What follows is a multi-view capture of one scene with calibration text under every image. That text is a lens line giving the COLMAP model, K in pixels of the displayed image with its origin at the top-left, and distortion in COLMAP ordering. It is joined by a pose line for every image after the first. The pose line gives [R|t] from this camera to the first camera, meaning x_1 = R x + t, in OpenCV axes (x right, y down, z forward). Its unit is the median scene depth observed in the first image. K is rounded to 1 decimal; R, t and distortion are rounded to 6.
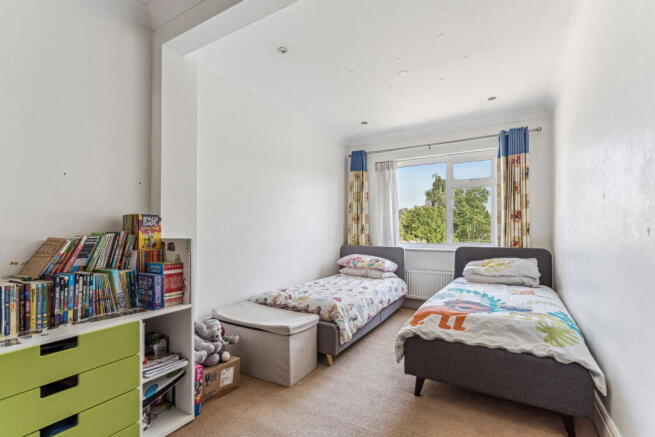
lens RADIAL K [[300.9, 0, 329.5], [0, 300.9, 224.9], [0, 0, 1]] dist [0.000124, 0.000023]
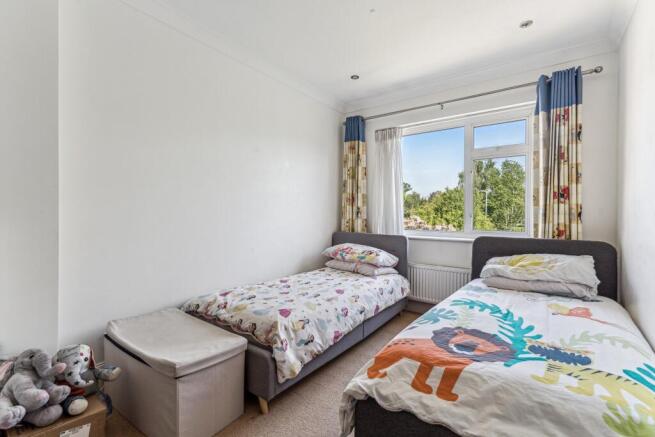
lens RADIAL K [[300.9, 0, 326.6], [0, 300.9, 211.8], [0, 0, 1]] dist [0.000124, 0.000023]
pose [[0.994314, 0.003967, -0.106412, 0.154456], [-0.002676, 0.999921, 0.012264, 0.003639], [0.106452, -0.011909, 0.994246, 0.250252]]
